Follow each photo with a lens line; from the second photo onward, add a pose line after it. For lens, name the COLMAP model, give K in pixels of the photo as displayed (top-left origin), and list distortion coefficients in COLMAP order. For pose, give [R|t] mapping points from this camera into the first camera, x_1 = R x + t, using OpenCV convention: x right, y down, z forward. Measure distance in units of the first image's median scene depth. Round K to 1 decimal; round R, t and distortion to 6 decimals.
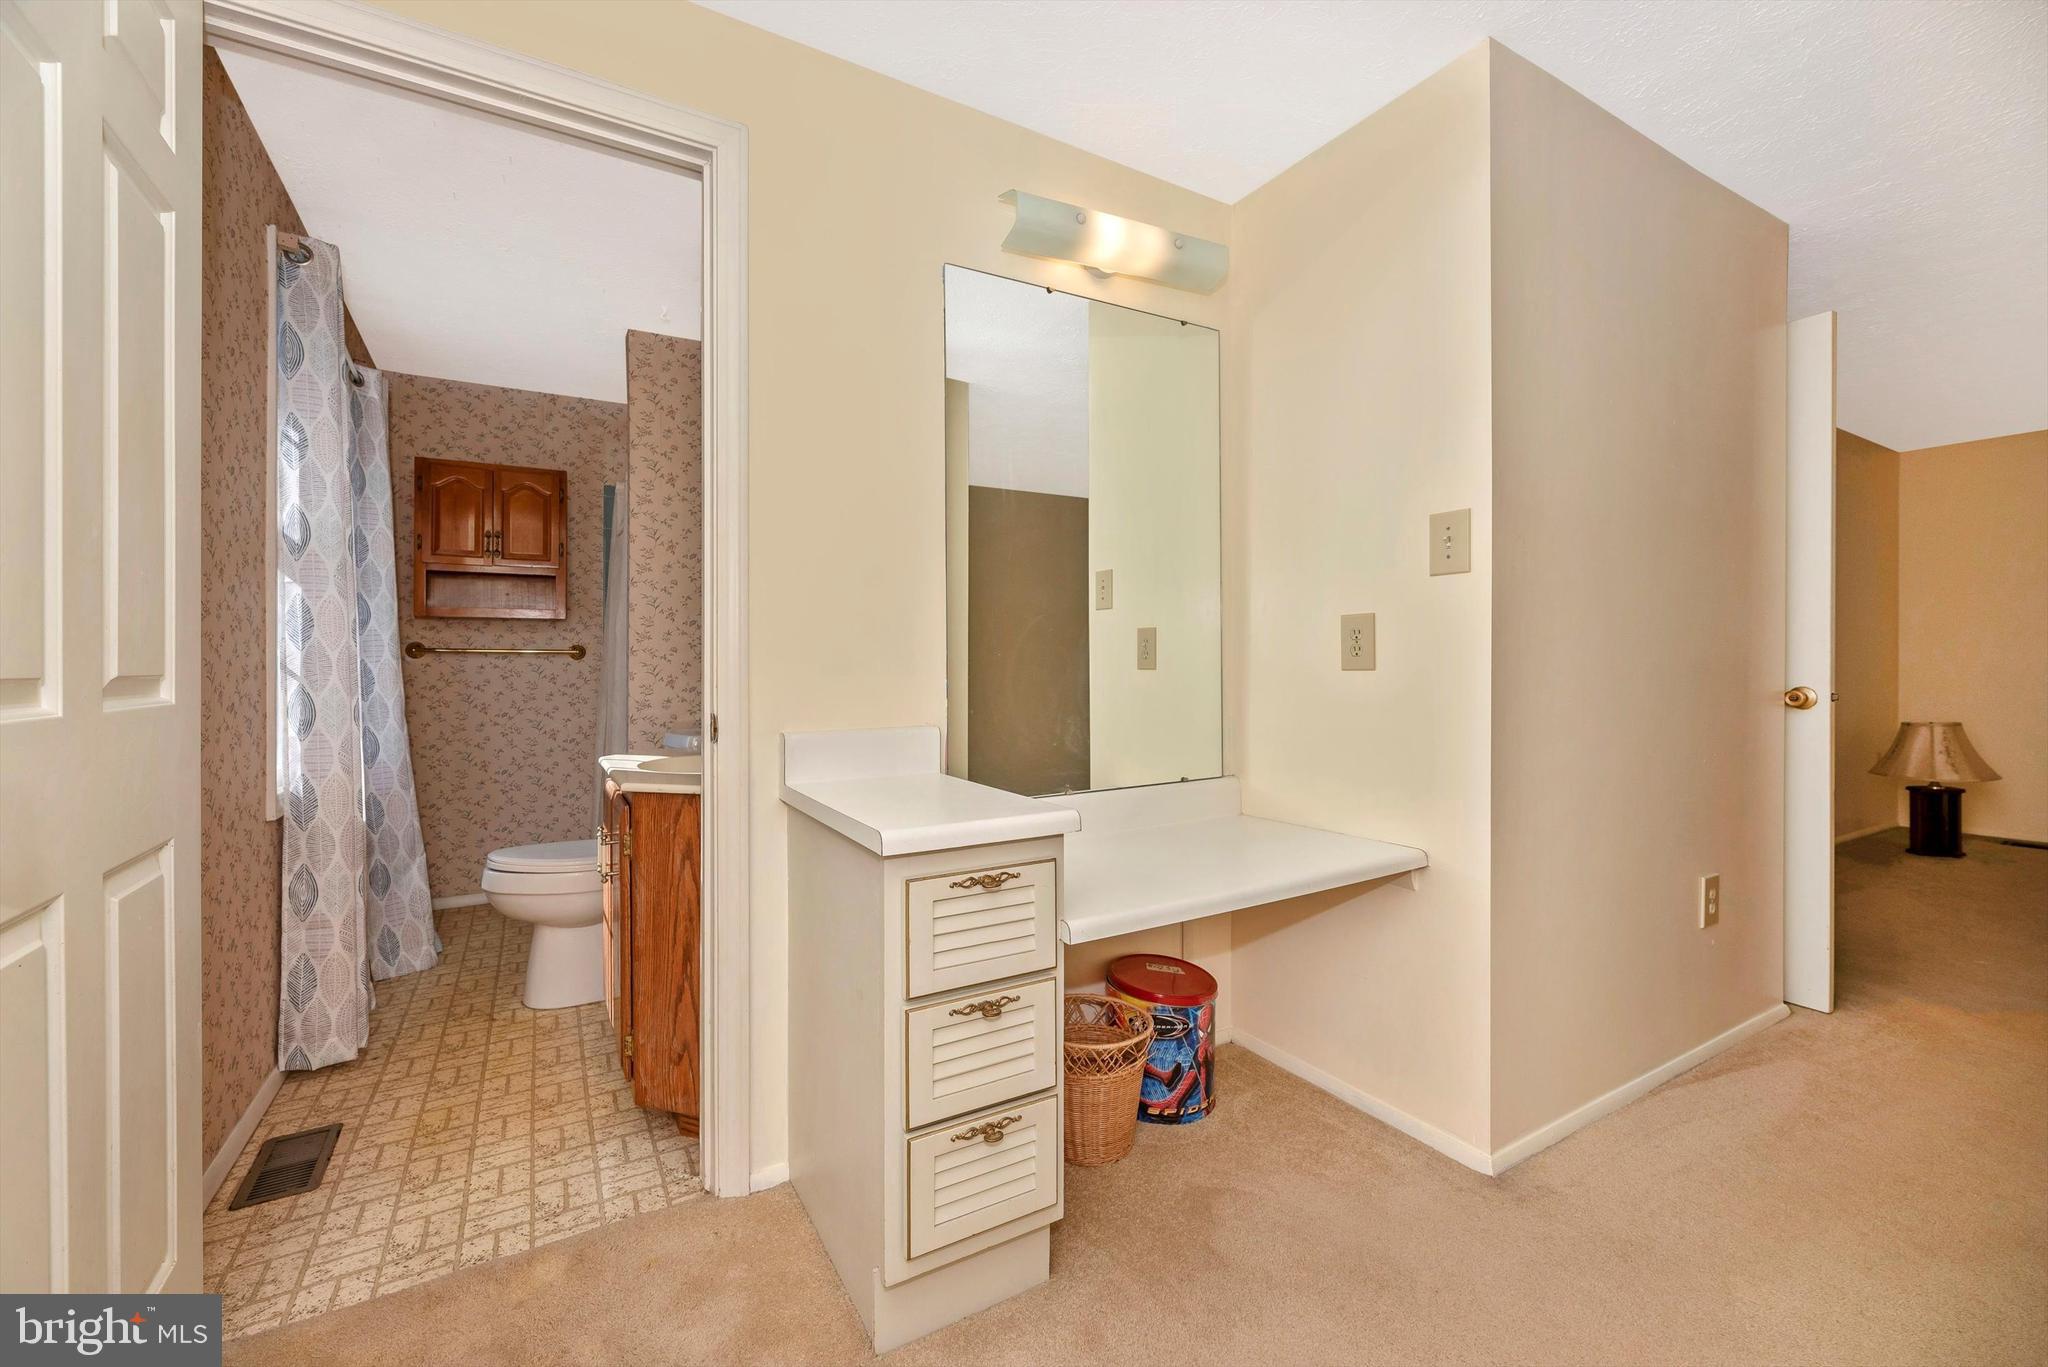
lens RADIAL K [[826.7, 0, 1024.3], [0, 826.7, 667.8], [0, 0, 1]] dist [0.001837, -0.000136]
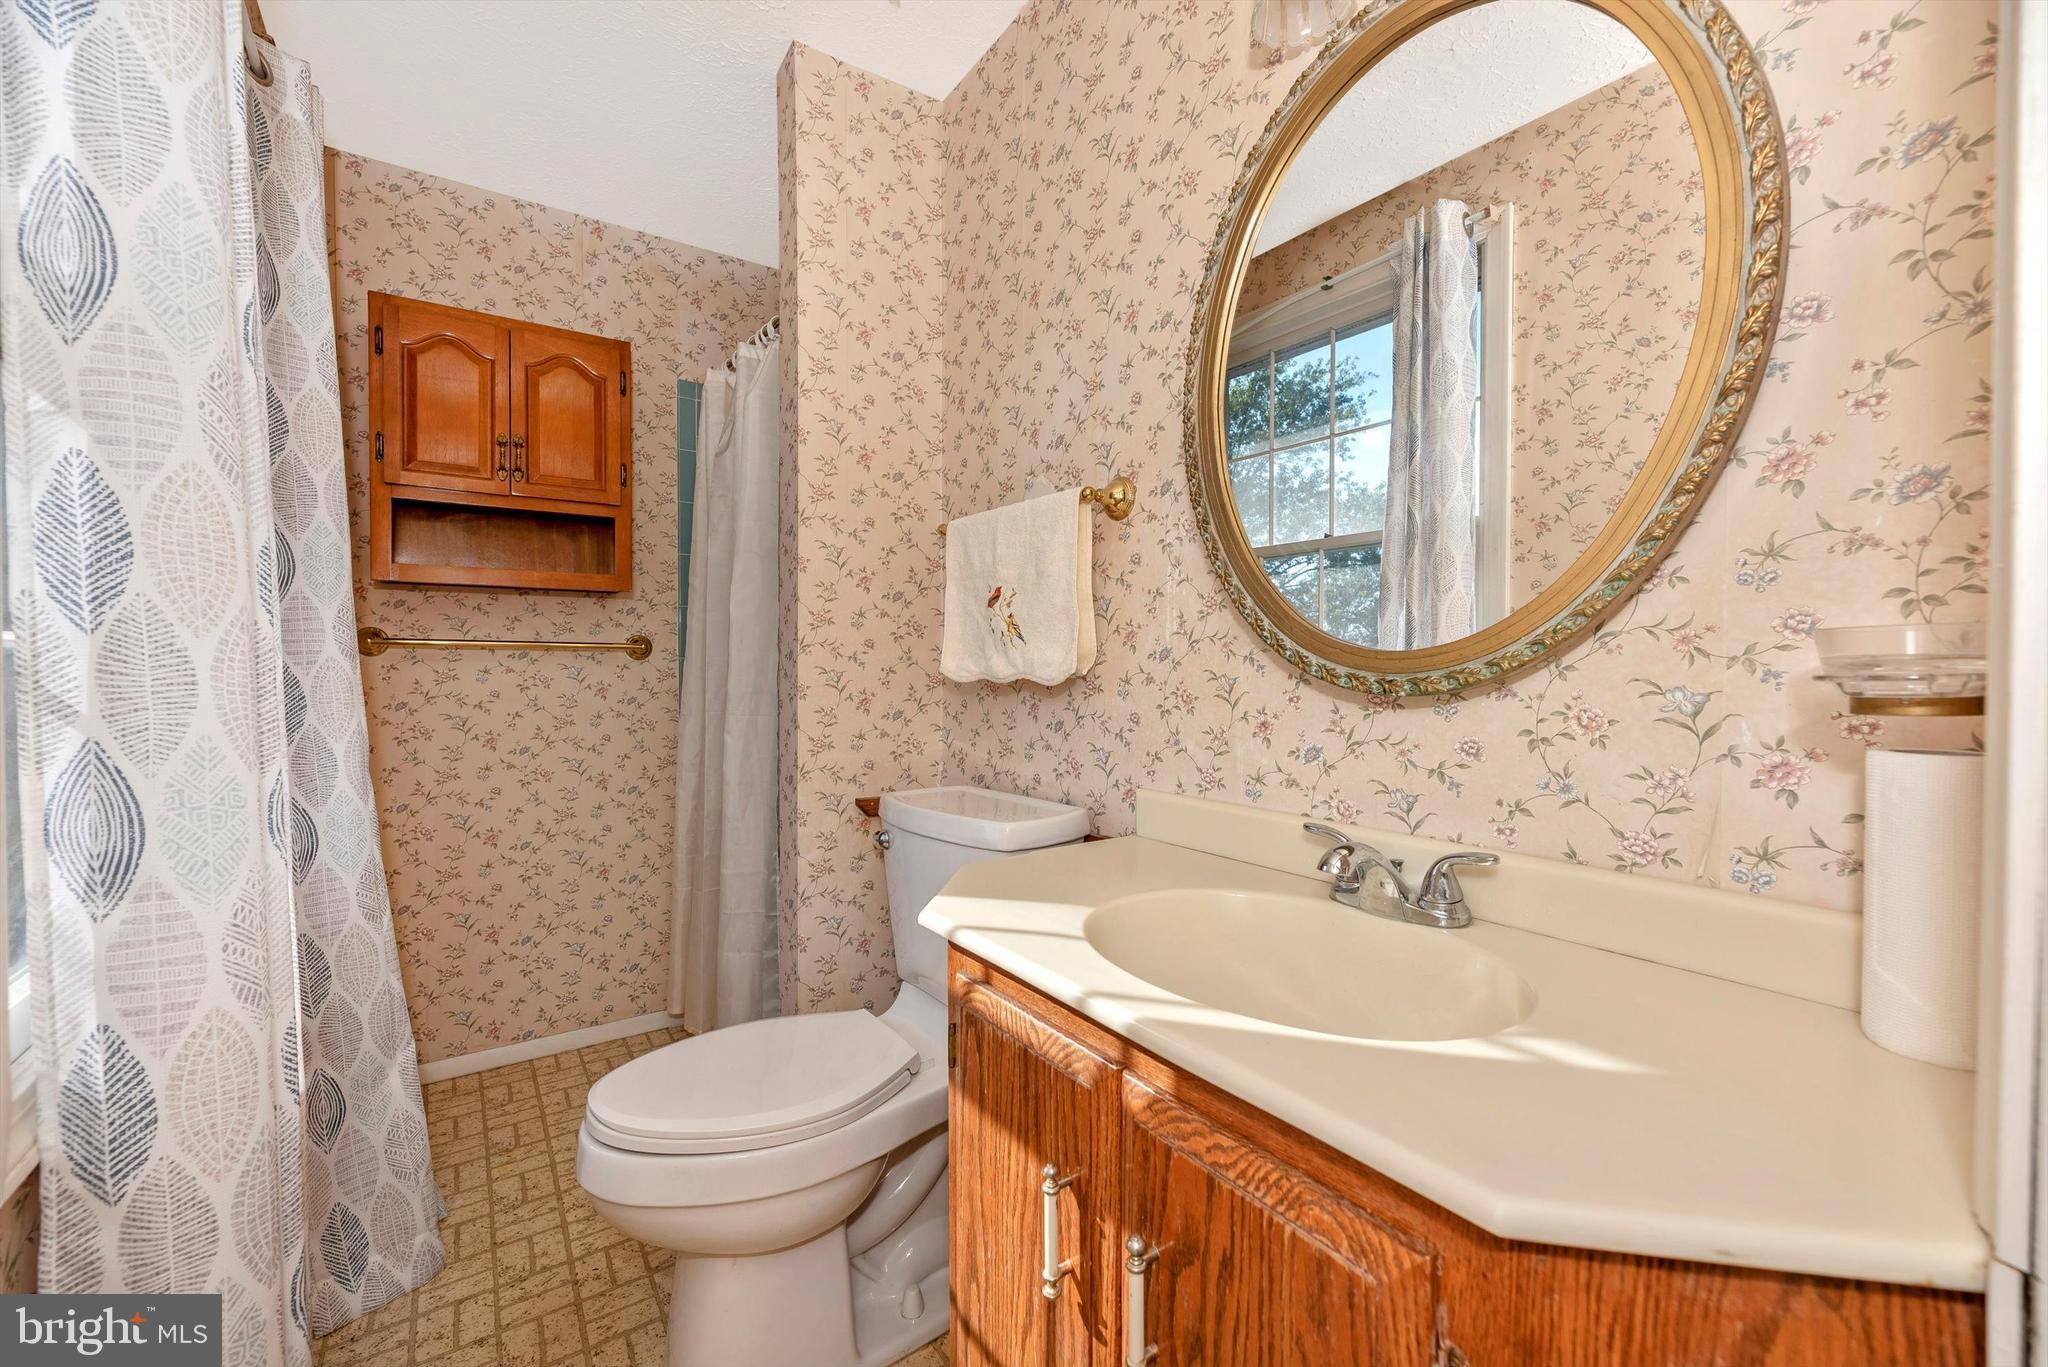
lens RADIAL K [[826.7, 0, 1021.5], [0, 826.7, 687.0], [0, 0, 1]] dist [0.001837, -0.000136]
pose [[0.997645, 0.003552, 0.068501, -0.360481], [-0.005180, 0.999708, 0.023605, -0.006378], [-0.068397, -0.023904, 0.997372, 0.439579]]
